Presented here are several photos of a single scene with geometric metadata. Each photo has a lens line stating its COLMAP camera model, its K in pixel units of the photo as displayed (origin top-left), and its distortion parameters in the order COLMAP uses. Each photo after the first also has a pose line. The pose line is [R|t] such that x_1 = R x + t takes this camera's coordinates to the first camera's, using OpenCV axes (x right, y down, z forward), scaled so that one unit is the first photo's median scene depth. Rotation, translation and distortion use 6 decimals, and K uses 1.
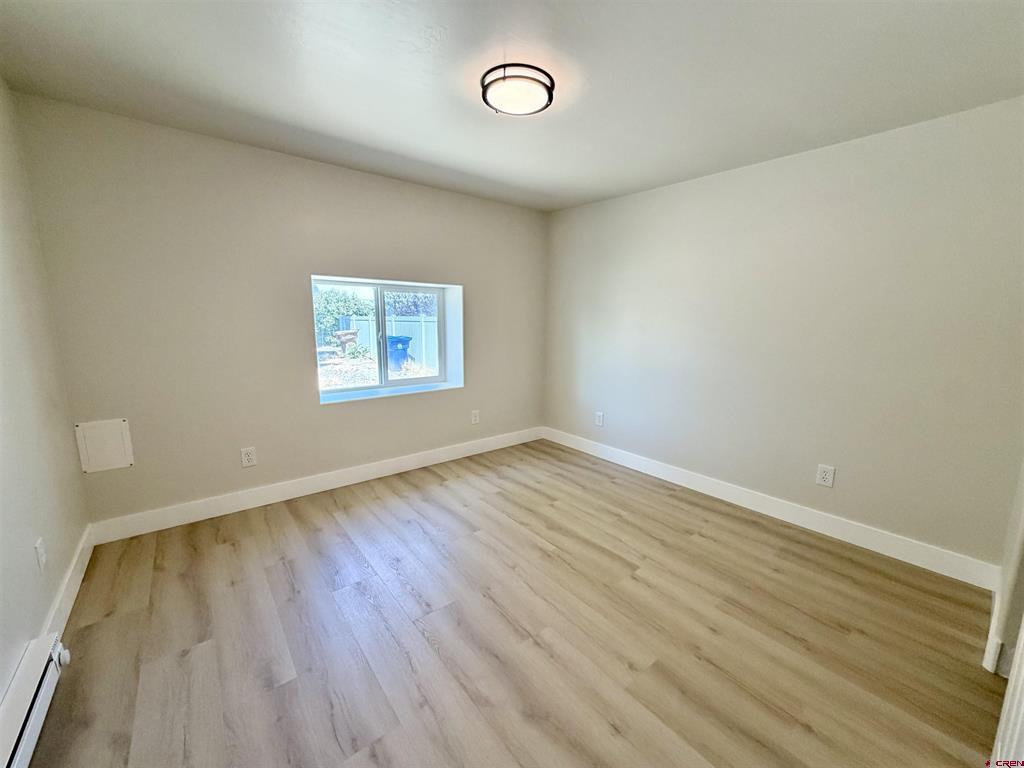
lens RADIAL K [[409.8, 0, 517.9], [0, 409.8, 383.6], [0, 0, 1]] dist [0.000909, -0.000001]
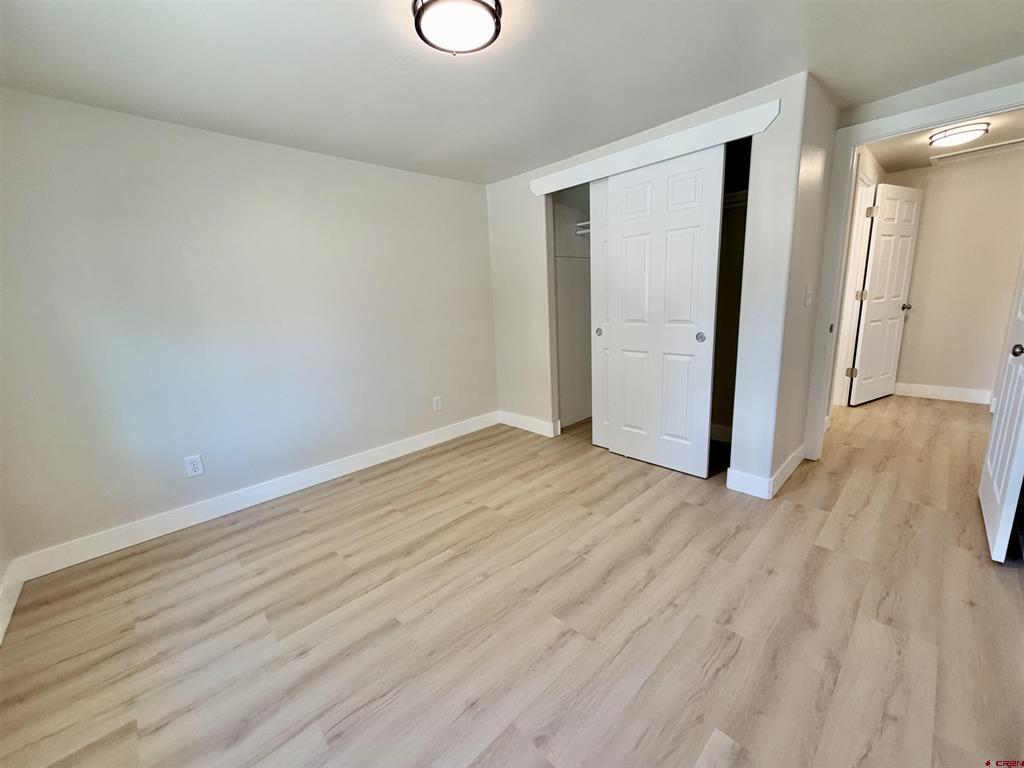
lens RADIAL K [[409.8, 0, 517.9], [0, 409.8, 383.6], [0, 0, 1]] dist [0.000909, -0.000001]
pose [[-0.086837, -0.217596, 0.972168, -0.682276], [0.208542, 0.950264, 0.231321, -0.122593], [-0.974151, 0.222825, -0.037140, 0.748329]]
